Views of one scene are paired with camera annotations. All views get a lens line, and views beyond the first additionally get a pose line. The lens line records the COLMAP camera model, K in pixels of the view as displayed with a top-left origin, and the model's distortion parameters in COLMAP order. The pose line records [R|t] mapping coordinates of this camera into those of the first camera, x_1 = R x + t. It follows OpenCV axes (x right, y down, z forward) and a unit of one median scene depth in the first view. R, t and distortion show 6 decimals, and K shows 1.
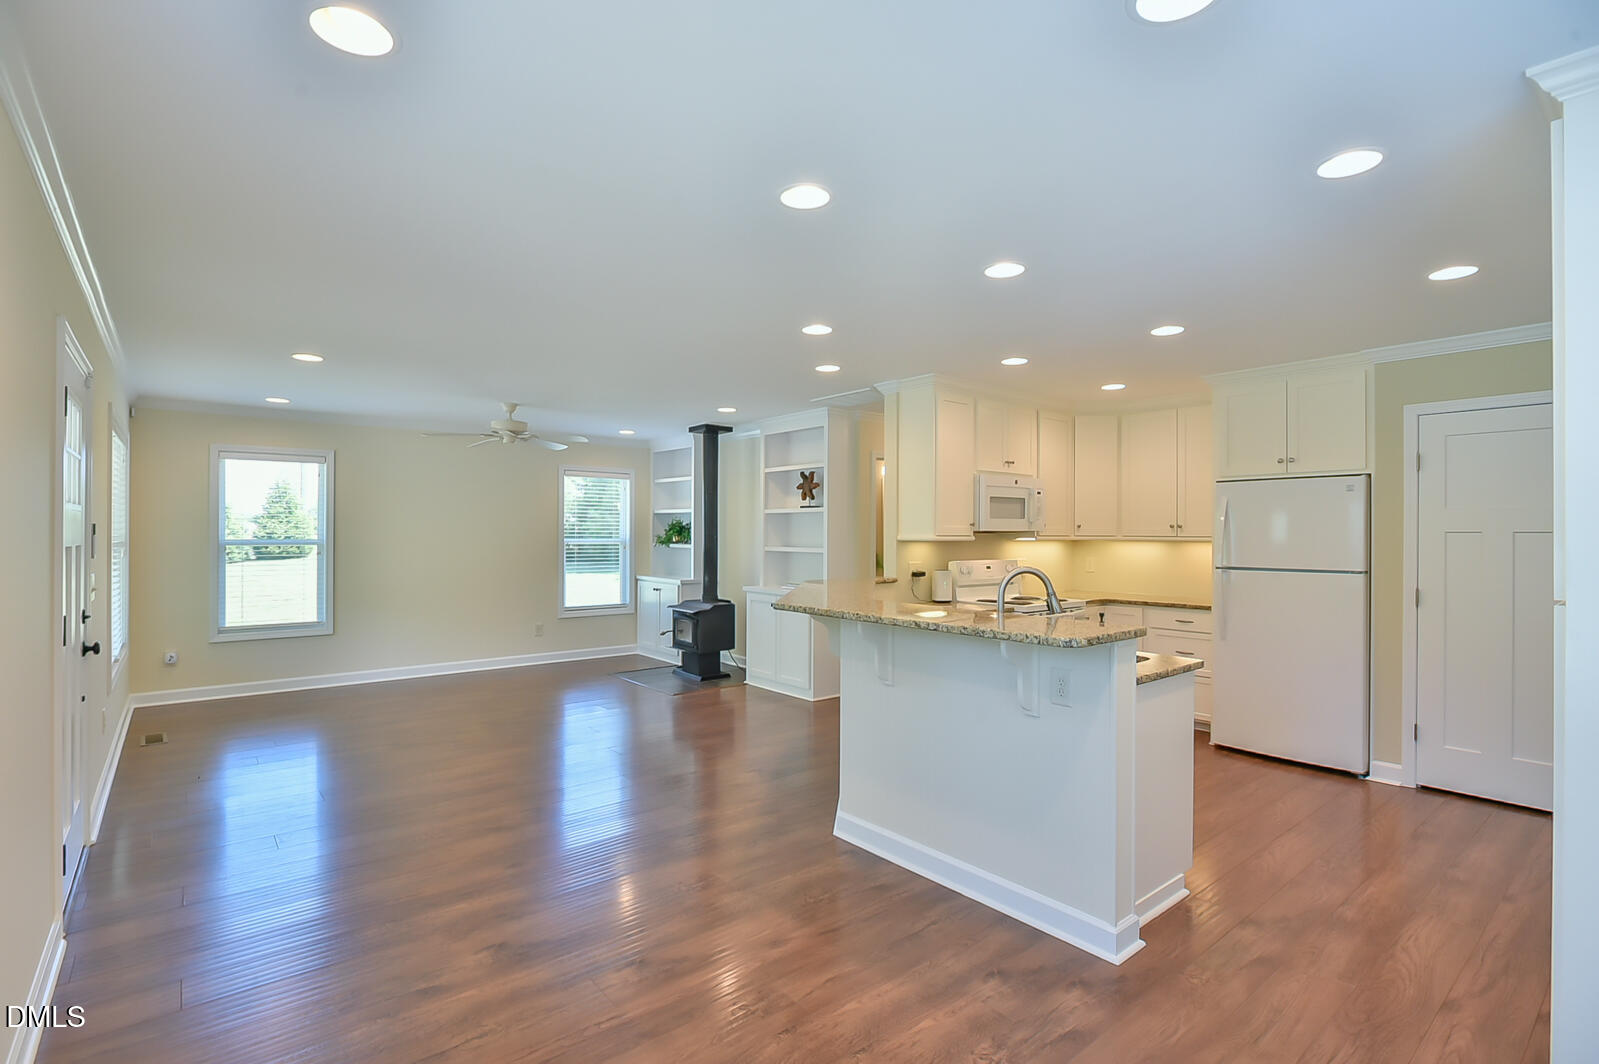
lens RADIAL K [[757.1, 0, 799.7], [0, 757.1, 536.2], [0, 0, 1]] dist [-0.012419, 0.000728]
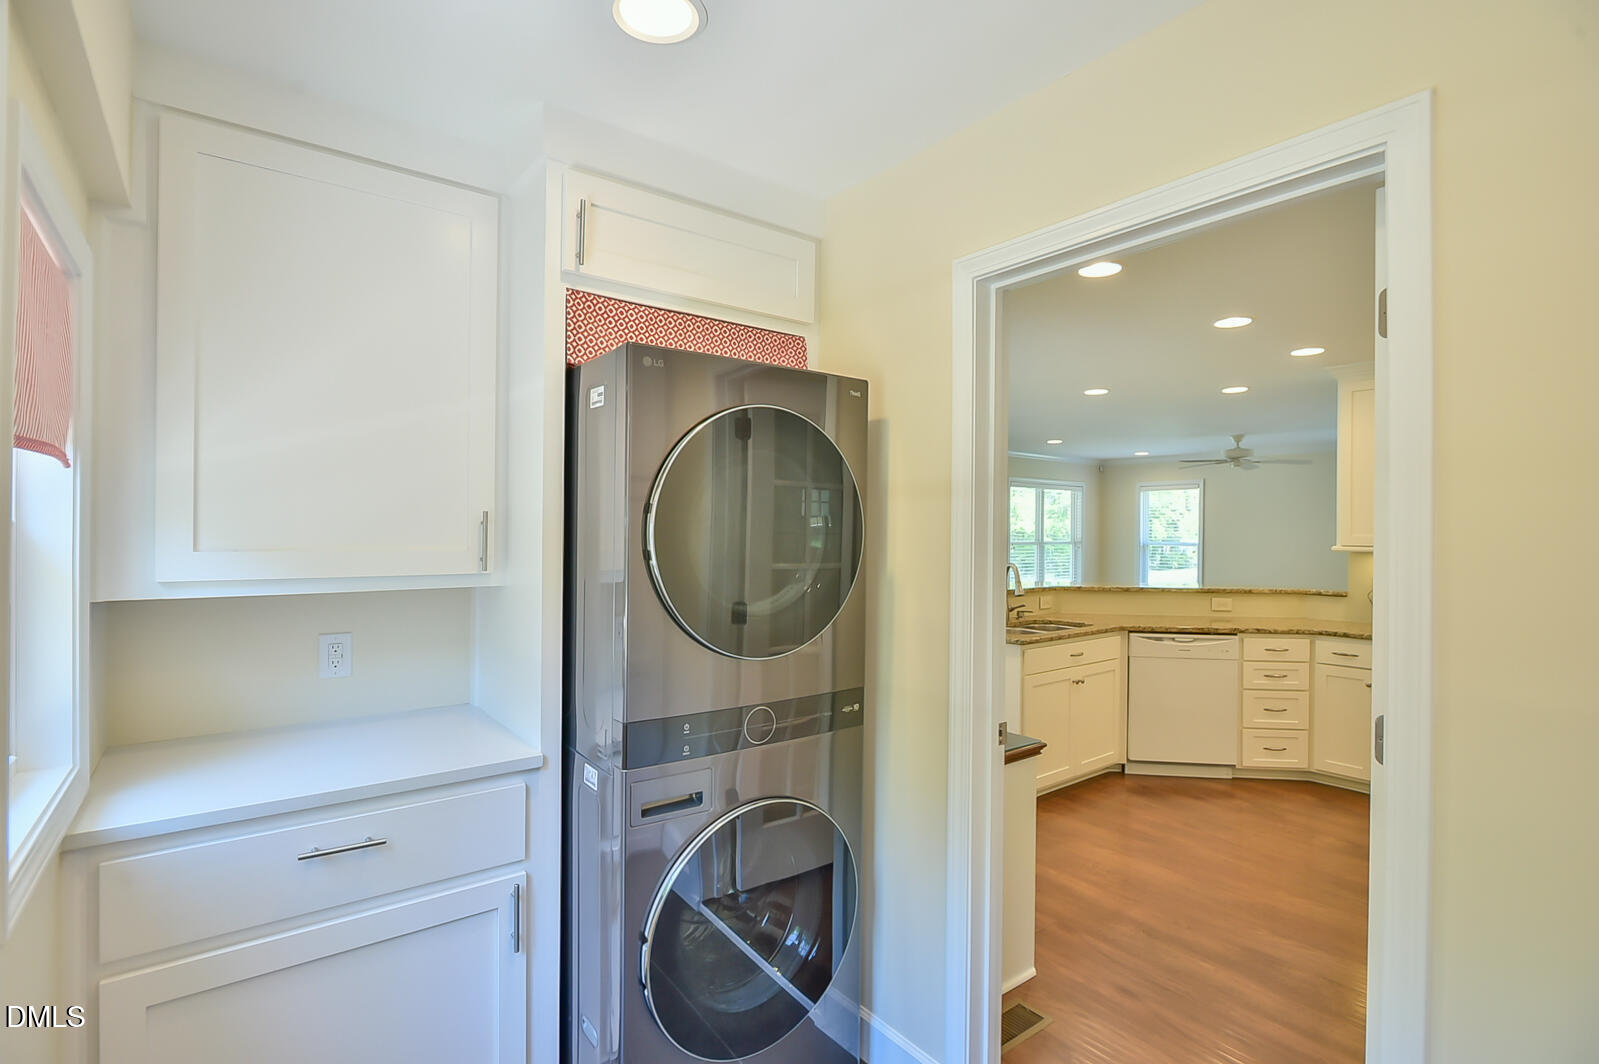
lens RADIAL K [[757.1, 0, 795.3], [0, 757.1, 533.9], [0, 0, 1]] dist [-0.012419, 0.000728]
pose [[-0.036095, 0.002530, -0.999345, 0.829518], [-0.011494, 0.999930, 0.002947, -0.007386], [0.999282, 0.011593, -0.036064, 0.294309]]
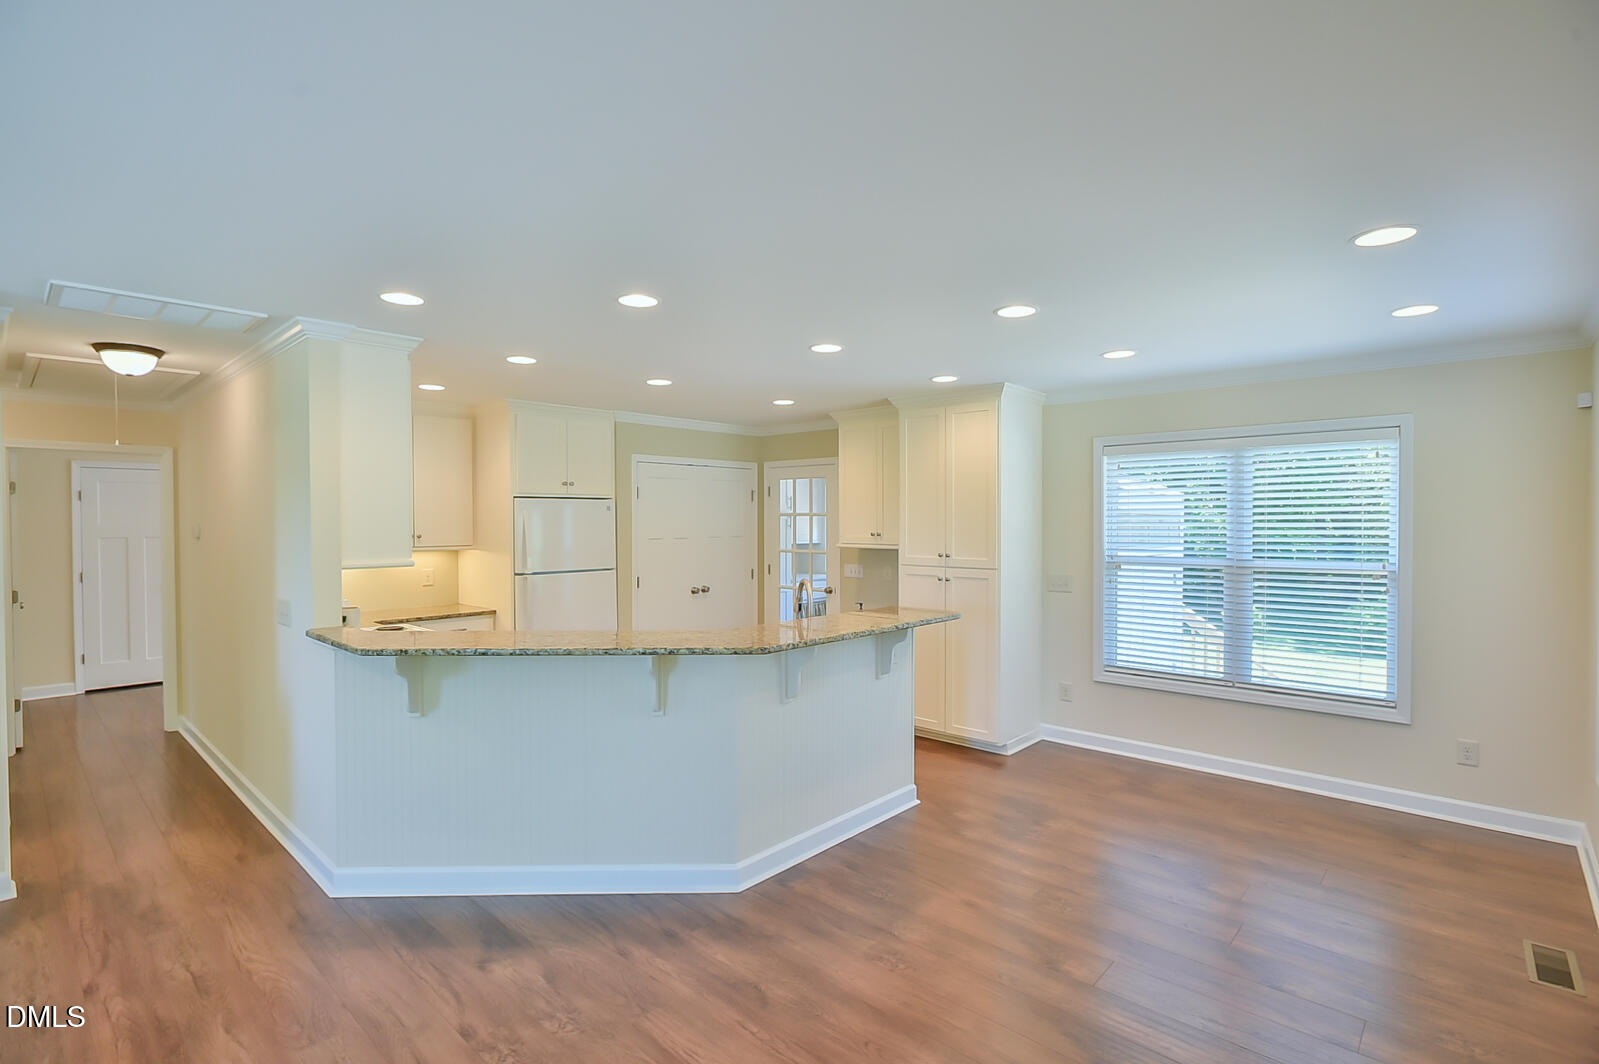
lens RADIAL K [[757.1, 0, 795.2], [0, 757.1, 531.8], [0, 0, 1]] dist [-0.012419, 0.000728]
pose [[-0.136400, -0.018415, 0.990483, -0.451500], [0.005683, 0.999796, 0.019370, -0.029635], [-0.990638, 0.008271, -0.136268, 0.553314]]
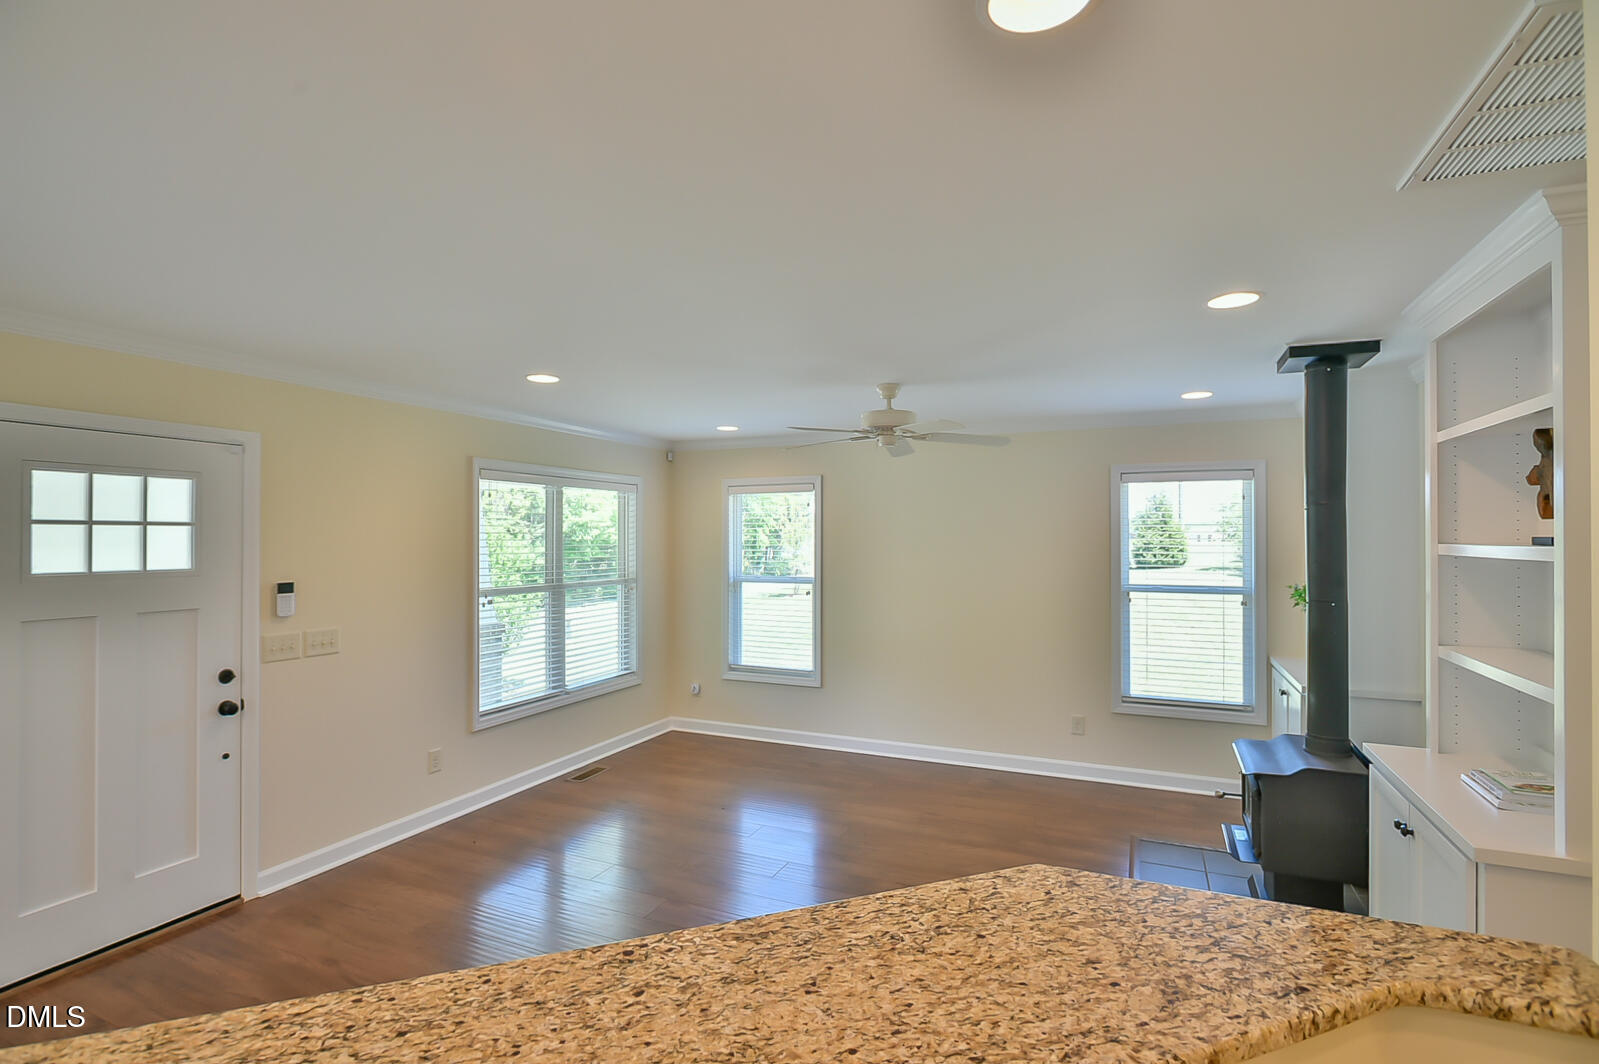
lens RADIAL K [[757.1, 0, 794.9], [0, 757.1, 532.8], [0, 0, 1]] dist [-0.012419, 0.000728]
pose [[0.438515, -0.009418, -0.898674, 0.152076], [-0.001648, 0.999935, -0.011283, -0.038744], [0.898722, 0.006429, 0.438471, 0.600517]]
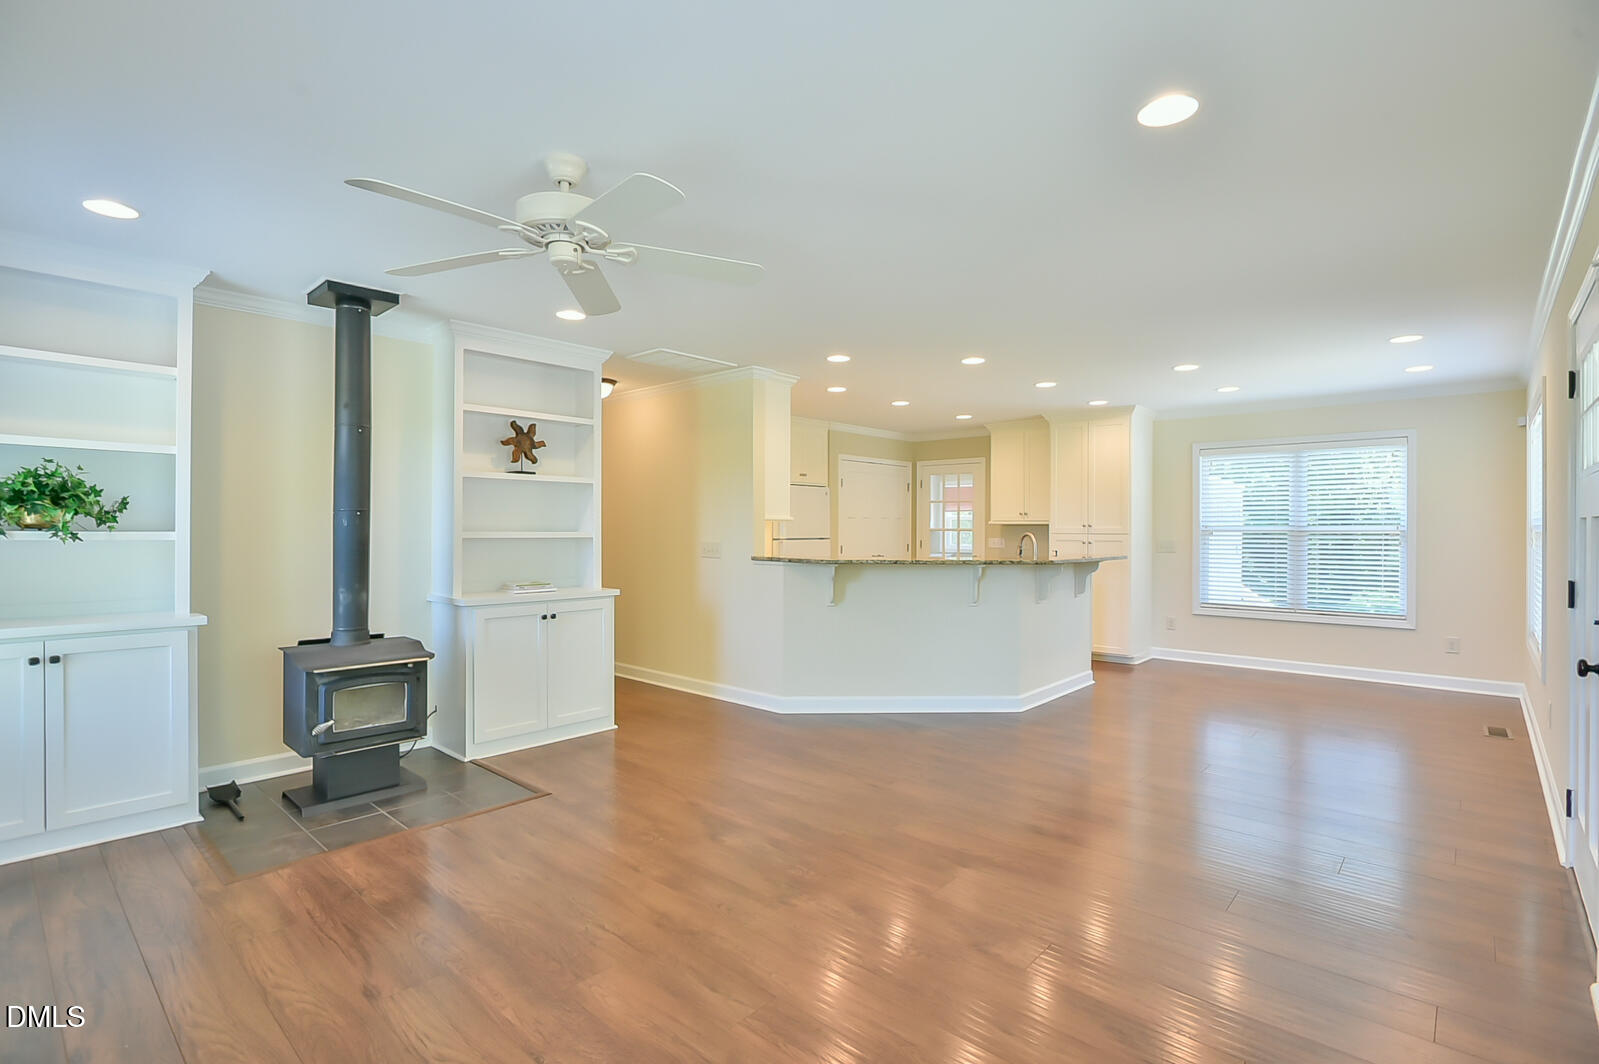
lens RADIAL K [[757.1, 0, 798.5], [0, 757.1, 534.2], [0, 0, 1]] dist [-0.012419, 0.000728]
pose [[-0.147474, -0.011811, 0.988995, -0.731814], [0.001080, 0.999926, 0.012102, 0.009322], [-0.989065, 0.002853, -0.147451, 0.876845]]
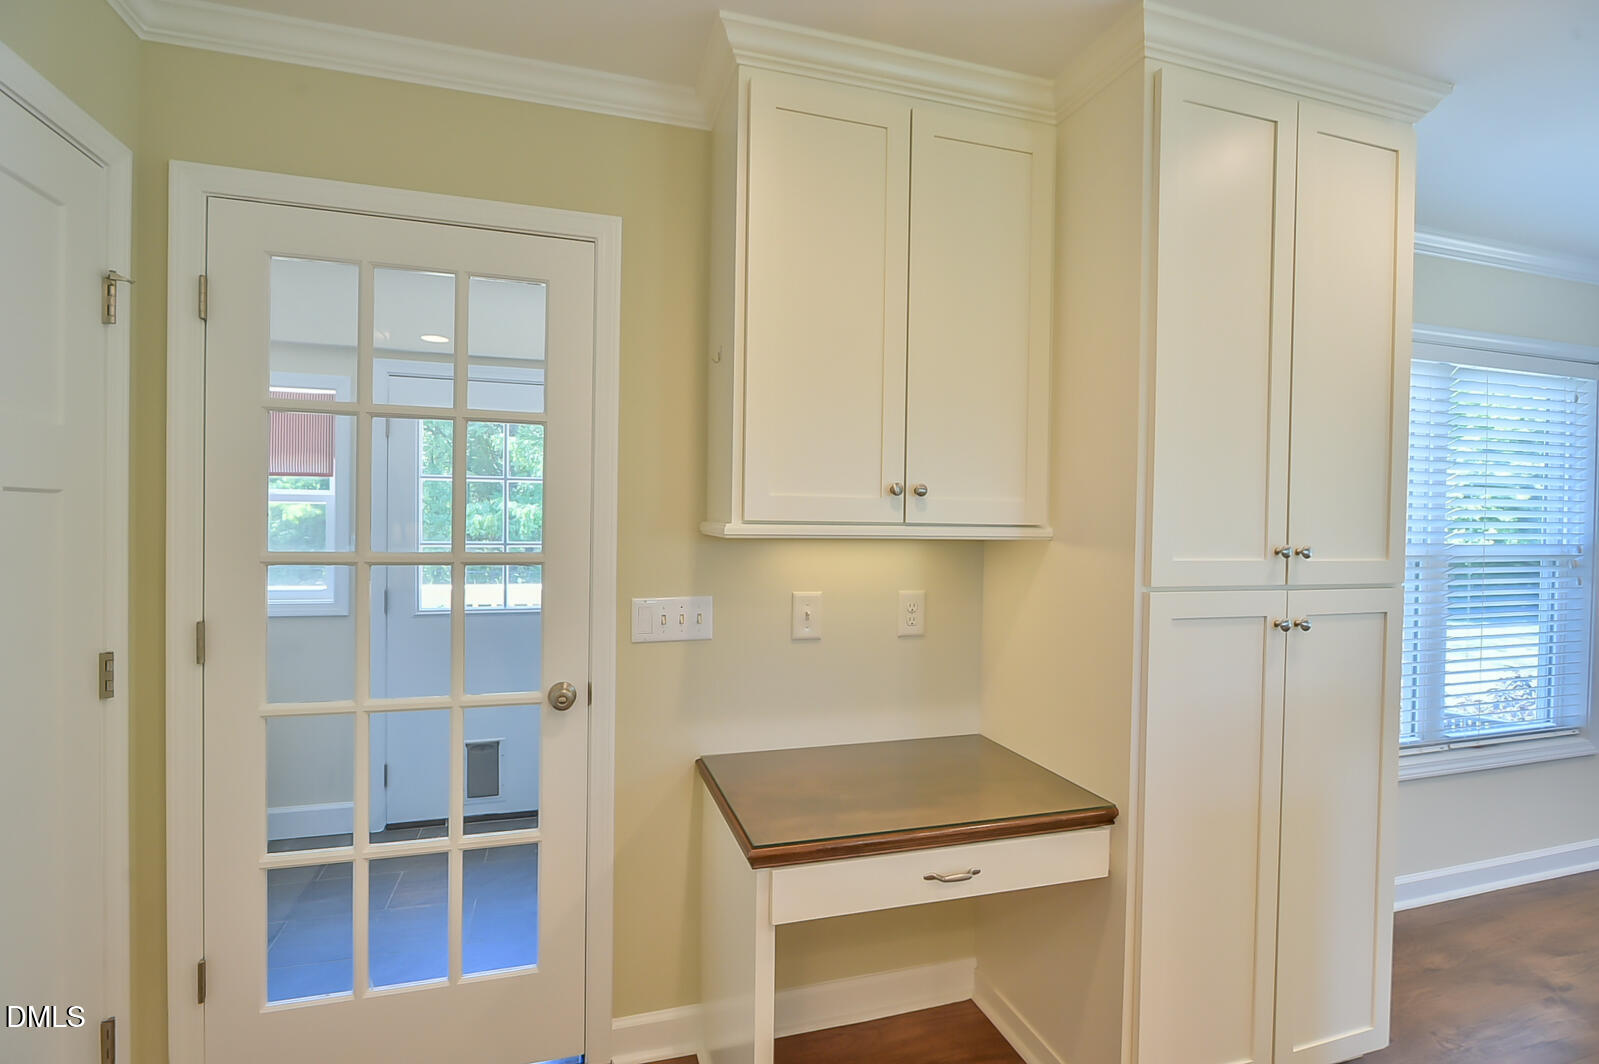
lens RADIAL K [[757.1, 0, 792.9], [0, 757.1, 531.0], [0, 0, 1]] dist [-0.012419, 0.000728]
pose [[-0.926389, -0.021246, 0.375967, 0.363051], [-0.015665, 0.999717, 0.017895, 0.001456], [-0.376241, 0.010689, -0.926460, 0.595944]]
